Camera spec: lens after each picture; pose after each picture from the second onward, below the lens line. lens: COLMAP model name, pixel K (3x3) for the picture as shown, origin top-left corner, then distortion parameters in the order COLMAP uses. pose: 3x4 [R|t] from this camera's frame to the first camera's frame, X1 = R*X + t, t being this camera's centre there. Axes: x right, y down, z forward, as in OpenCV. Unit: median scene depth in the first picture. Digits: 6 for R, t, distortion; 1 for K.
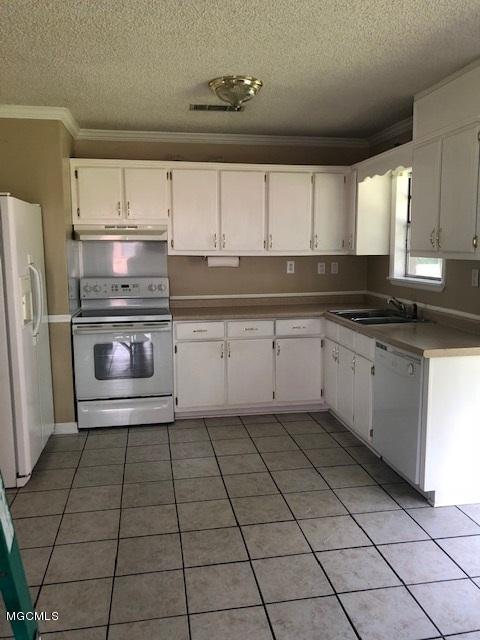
lens RADIAL K [[531.8, 0, 238.6], [0, 531.8, 320.3], [0, 0, 1]] dist [0.031056, 0.002264]
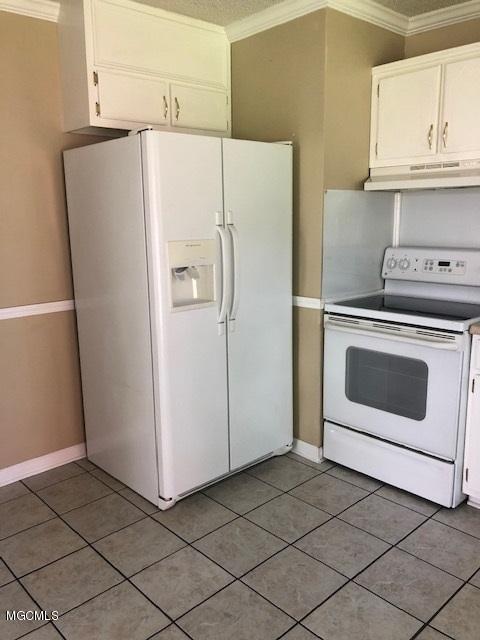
lens RADIAL K [[531.8, 0, 240.2], [0, 531.8, 313.5], [0, 0, 1]] dist [0.031056, 0.002264]
pose [[0.539671, 0.153597, -0.827746, 0.205126], [-0.102940, 0.987877, 0.116196, -0.060780], [0.835559, 0.022500, 0.548940, 0.510871]]
